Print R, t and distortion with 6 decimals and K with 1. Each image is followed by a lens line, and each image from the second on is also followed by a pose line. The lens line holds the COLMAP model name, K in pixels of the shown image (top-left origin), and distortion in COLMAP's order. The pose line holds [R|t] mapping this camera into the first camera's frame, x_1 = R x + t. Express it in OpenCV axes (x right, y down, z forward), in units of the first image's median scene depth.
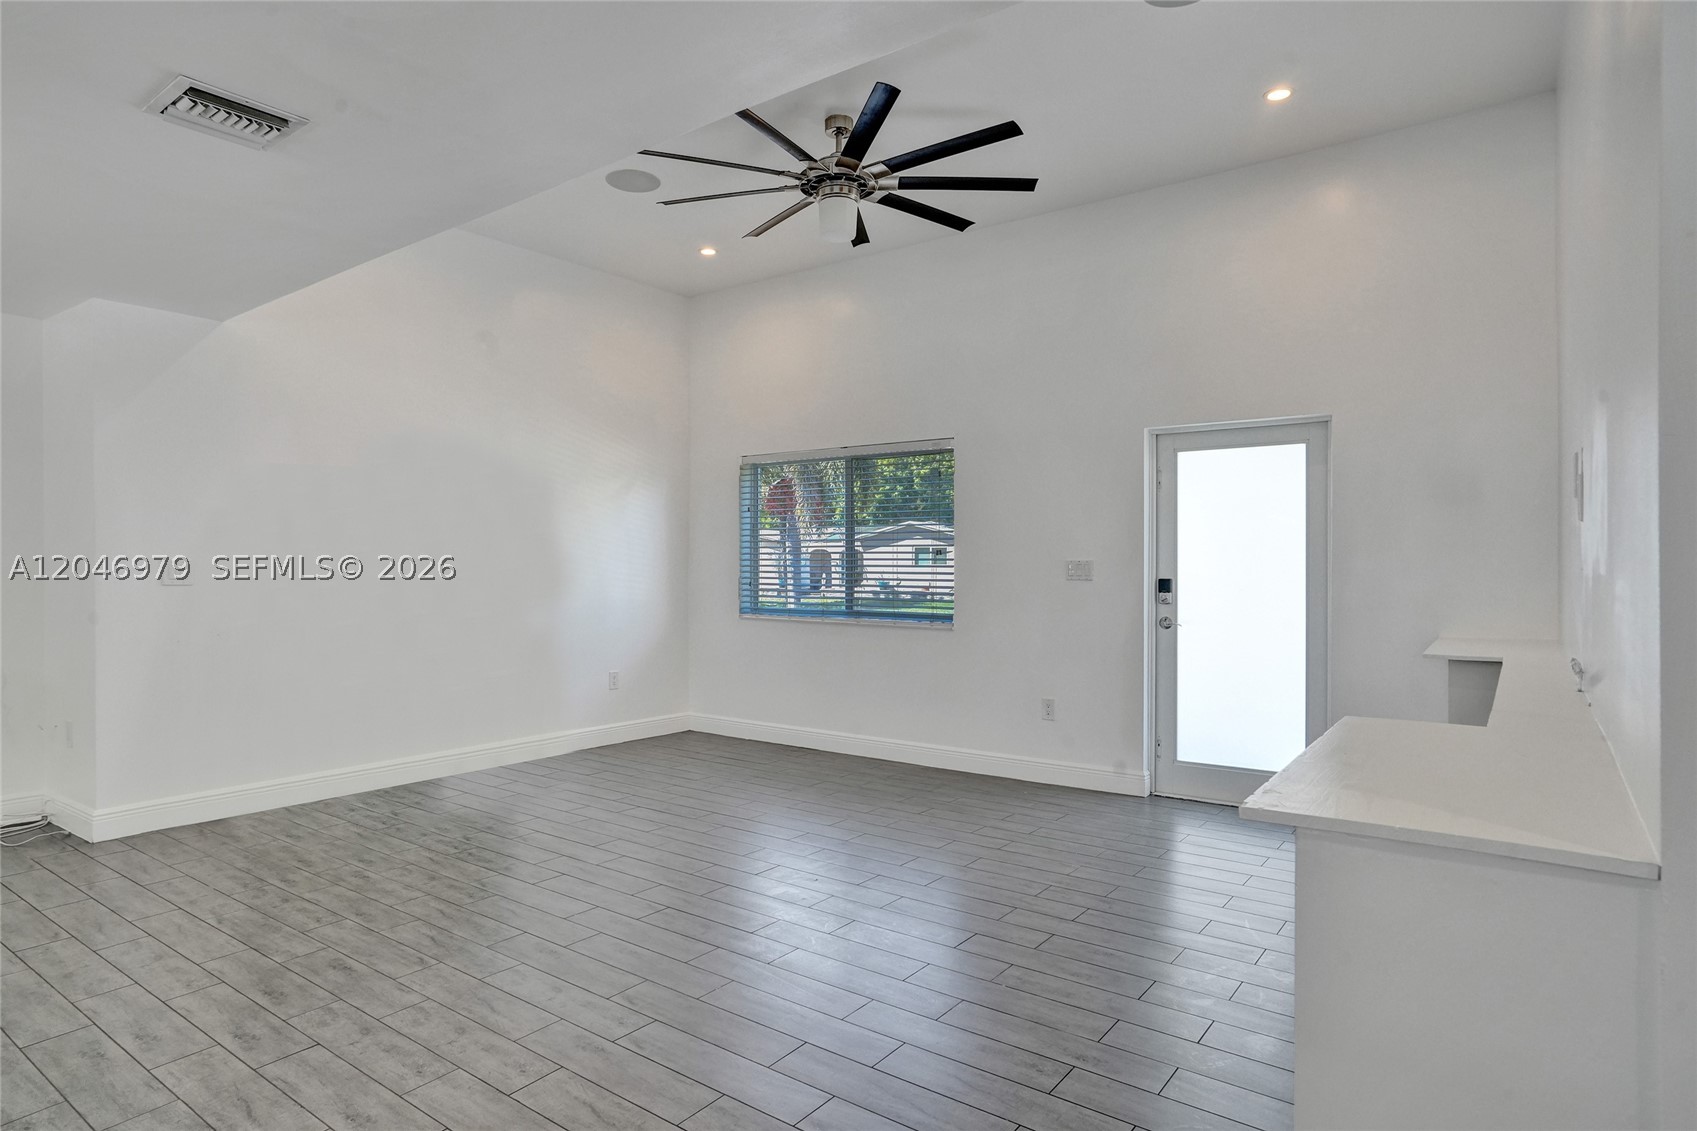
lens RADIAL K [[928.7, 0, 848.5], [0, 928.7, 565.5], [0, 0, 1]] dist [-0.006624, -0.000748]
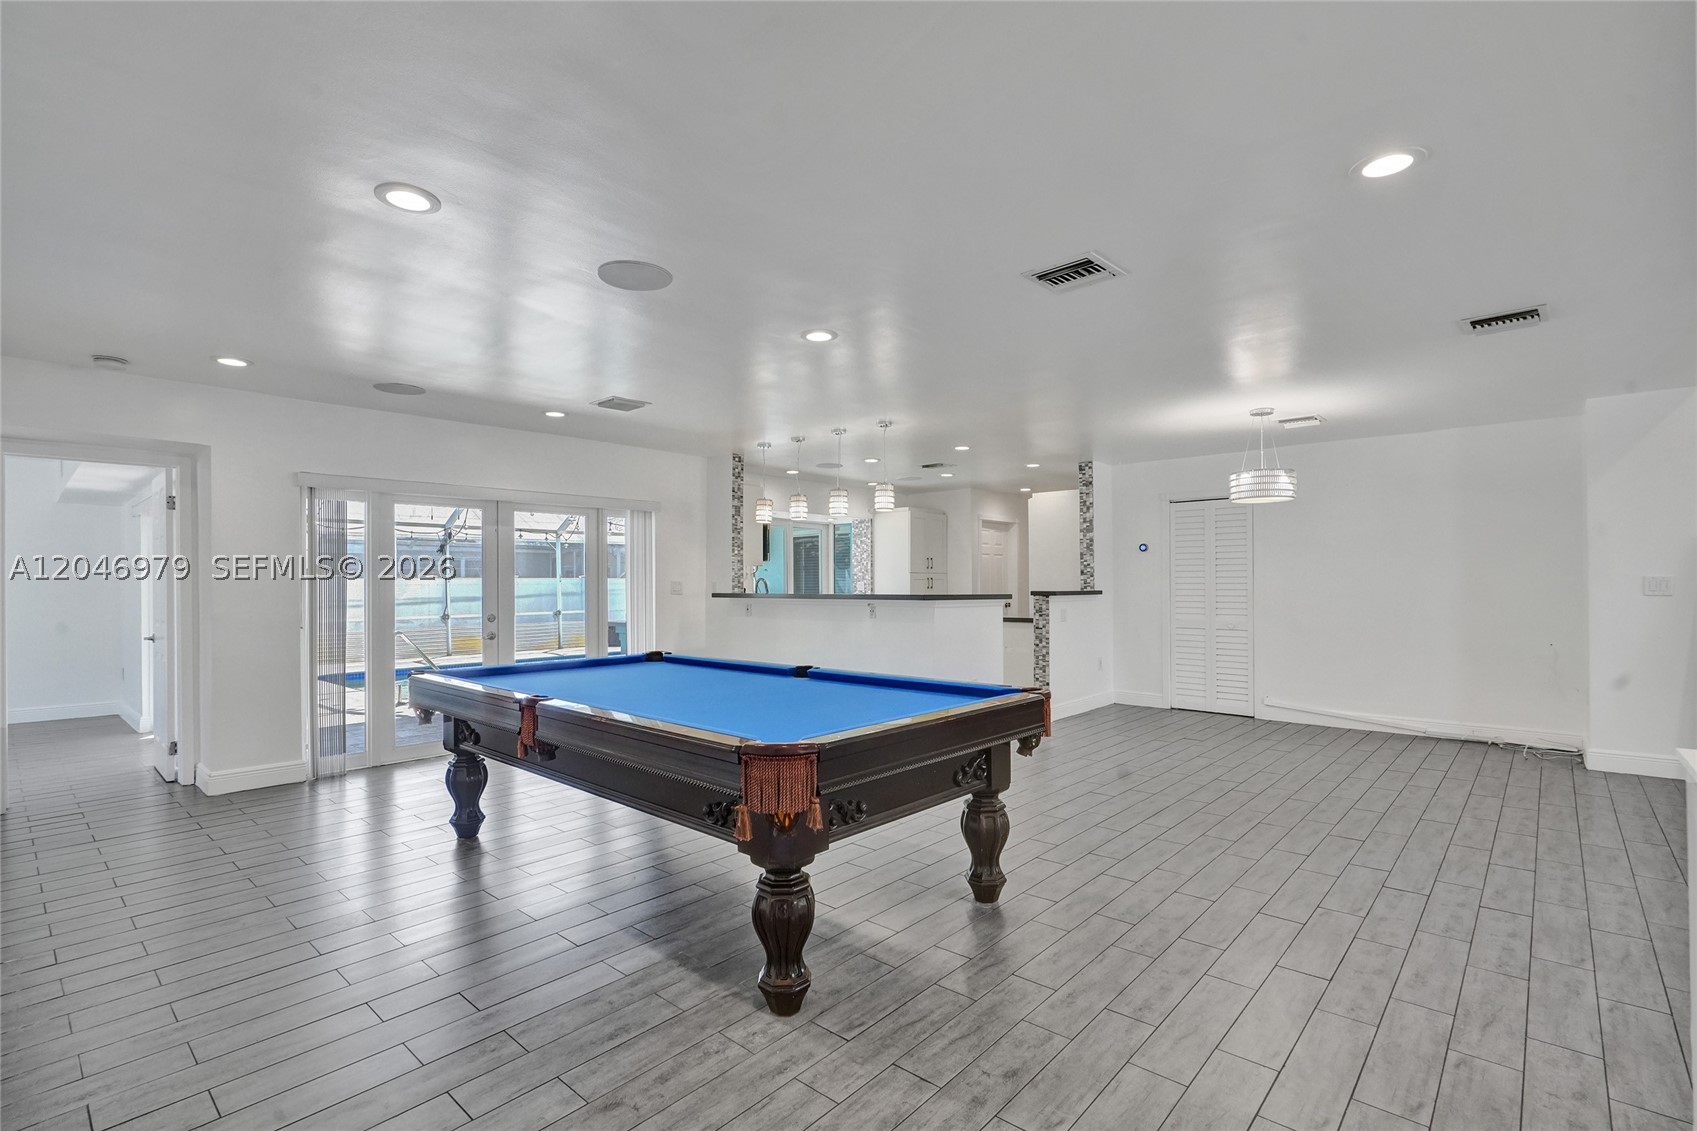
lens RADIAL K [[773.8, 0, 858.0], [0, 773.8, 573.8], [0, 0, 1]] dist [0.000169, 0.000399]
pose [[-0.099796, -0.014474, -0.994903, 0.736245], [0.004321, 0.999878, -0.014980, 0.002103], [0.994999, -0.005794, -0.099721, -0.047312]]
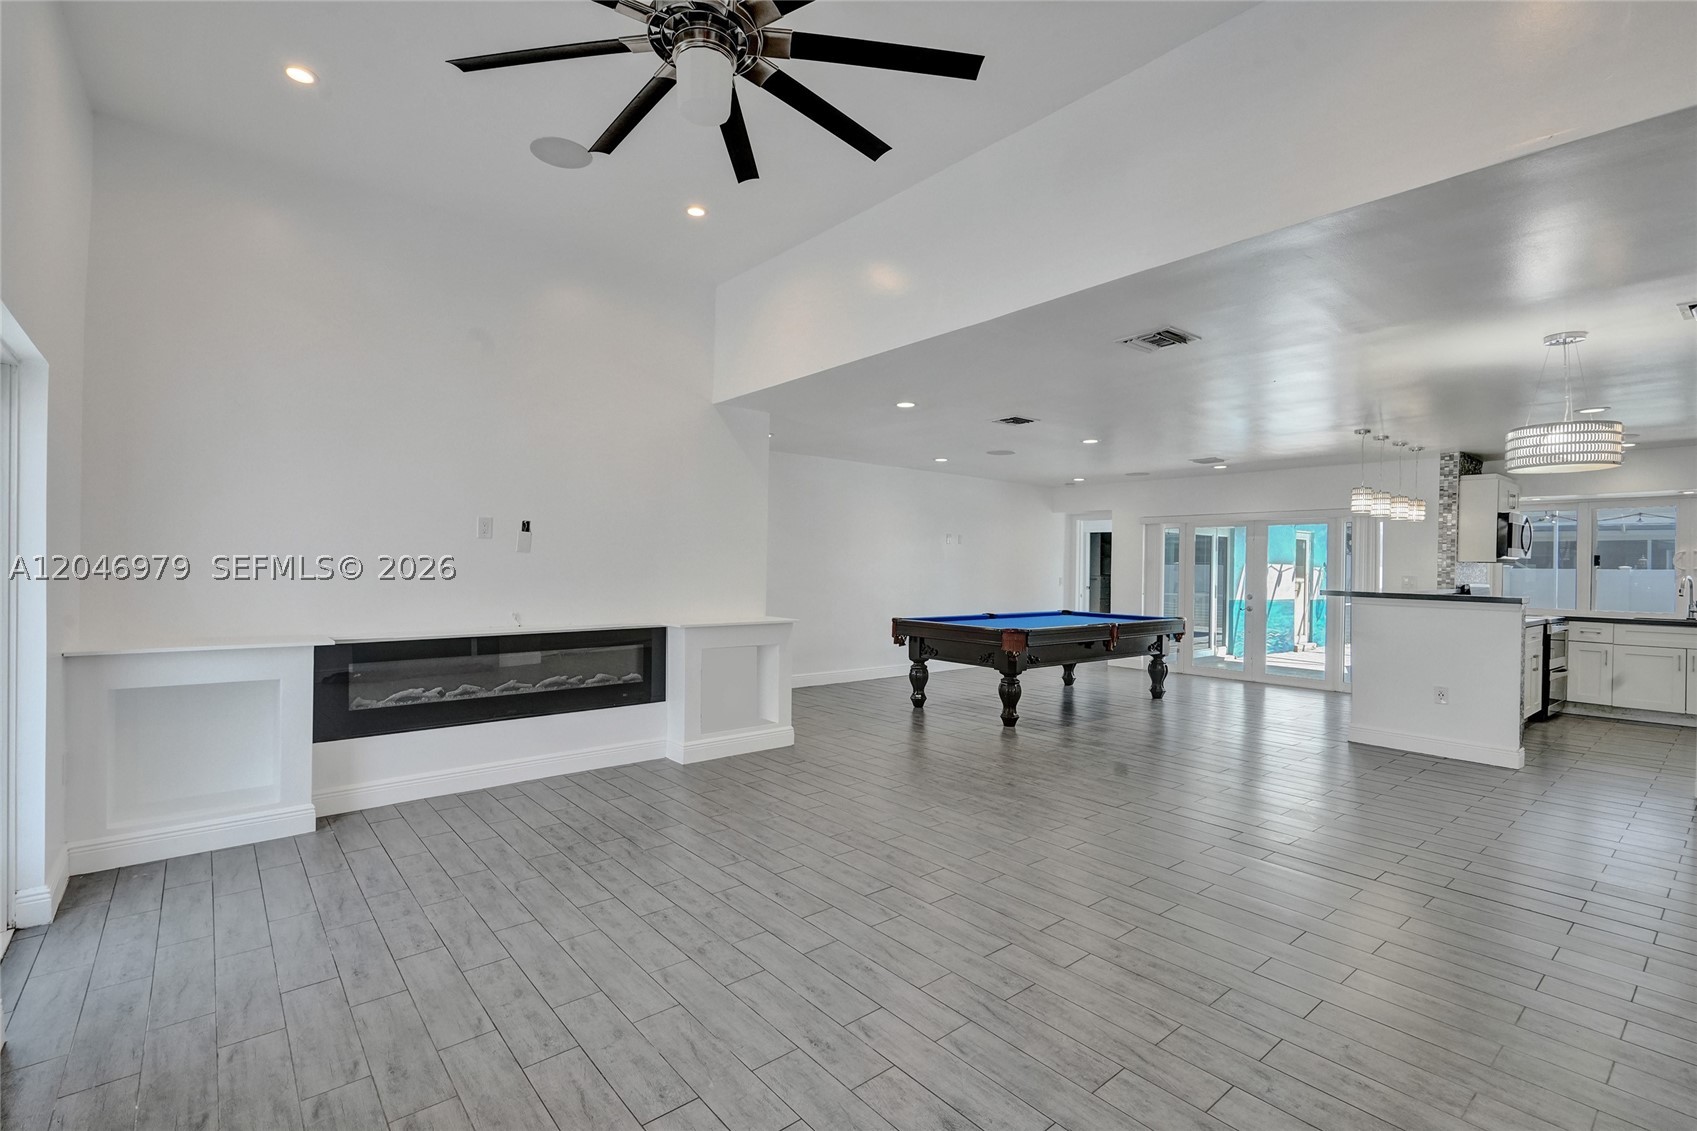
lens RADIAL K [[773.1, 0, 848.5], [0, 773.1, 565.5], [0, 0, 1]] dist [-0.001173, 0.000706]
pose [[-0.969528, -0.014665, 0.244540, -0.377734], [-0.014803, 0.999890, 0.001274, -0.024174], [-0.244532, -0.002385, -0.969638, 2.204755]]
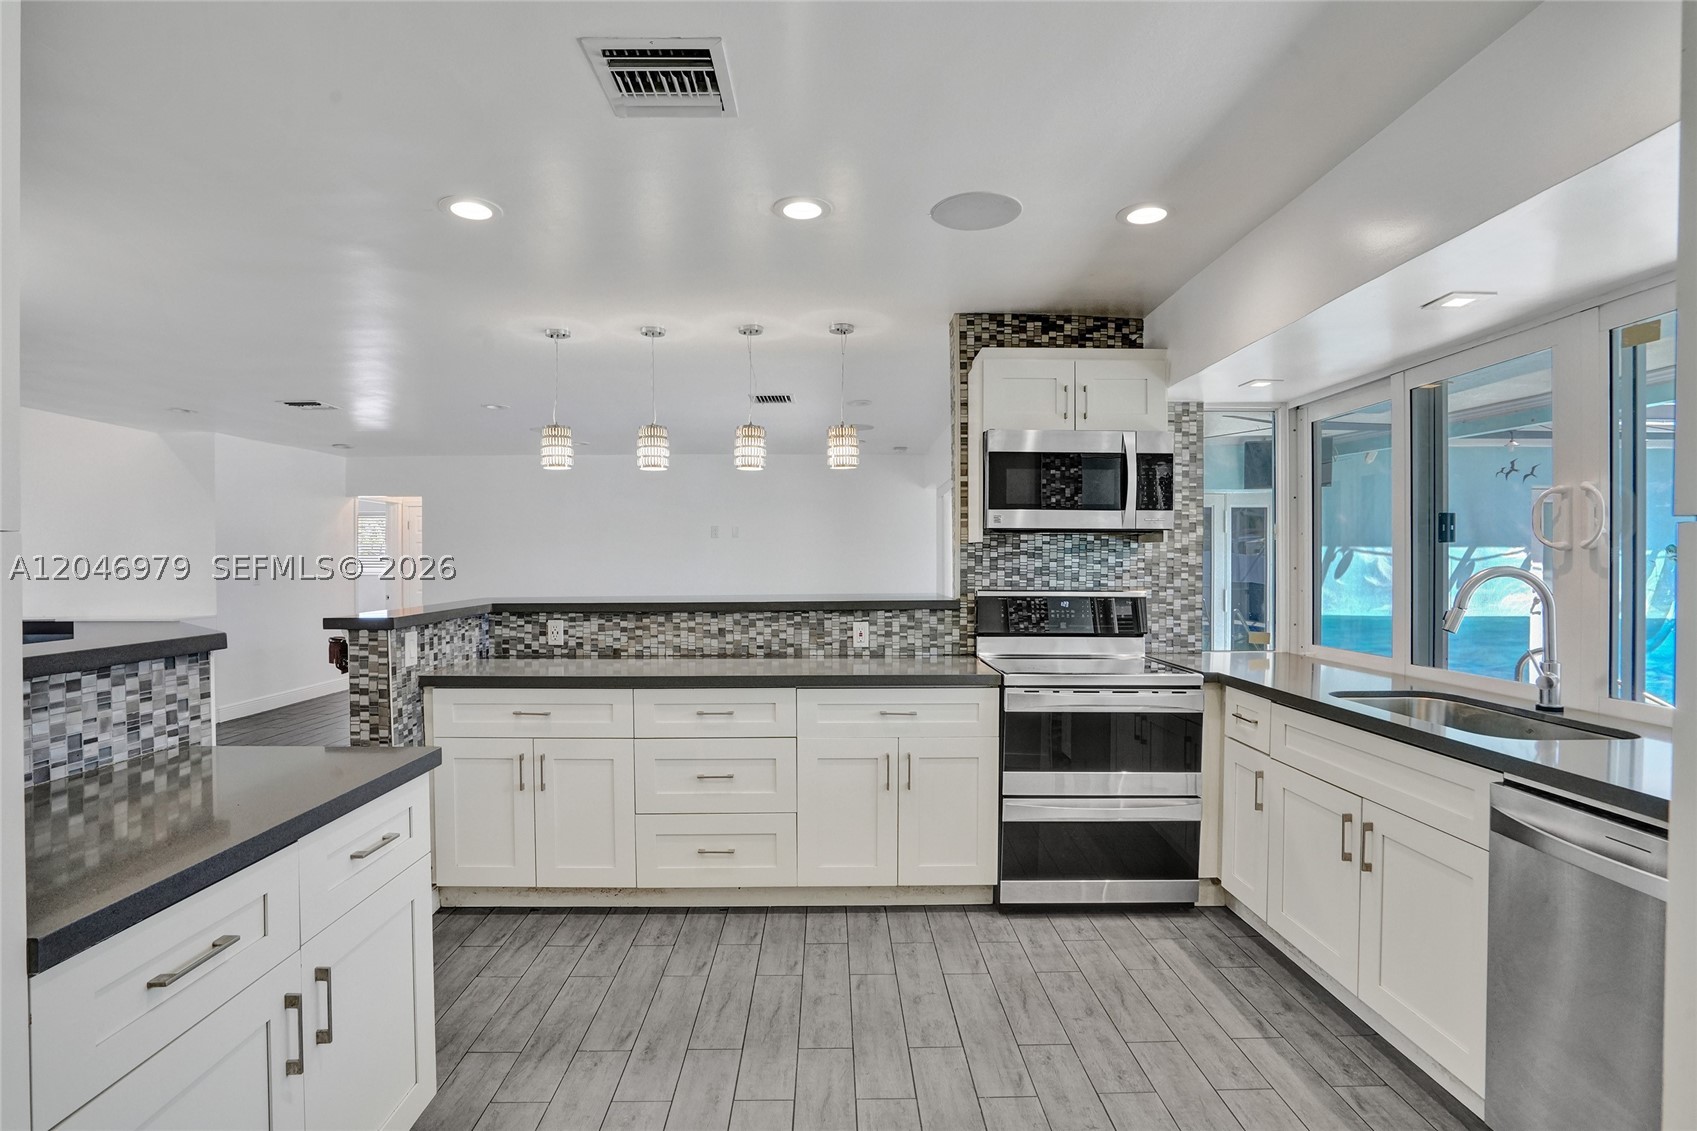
lens RADIAL K [[792.5, 0, 839.0], [0, 792.5, 564.4], [0, 0, 1]] dist [-0.060852, 0.022724]
pose [[-0.595072, -0.002952, 0.803667, -2.511388], [0.003393, 0.999975, 0.006185, -0.037624], [-0.803665, 0.006408, -0.595048, 0.214528]]
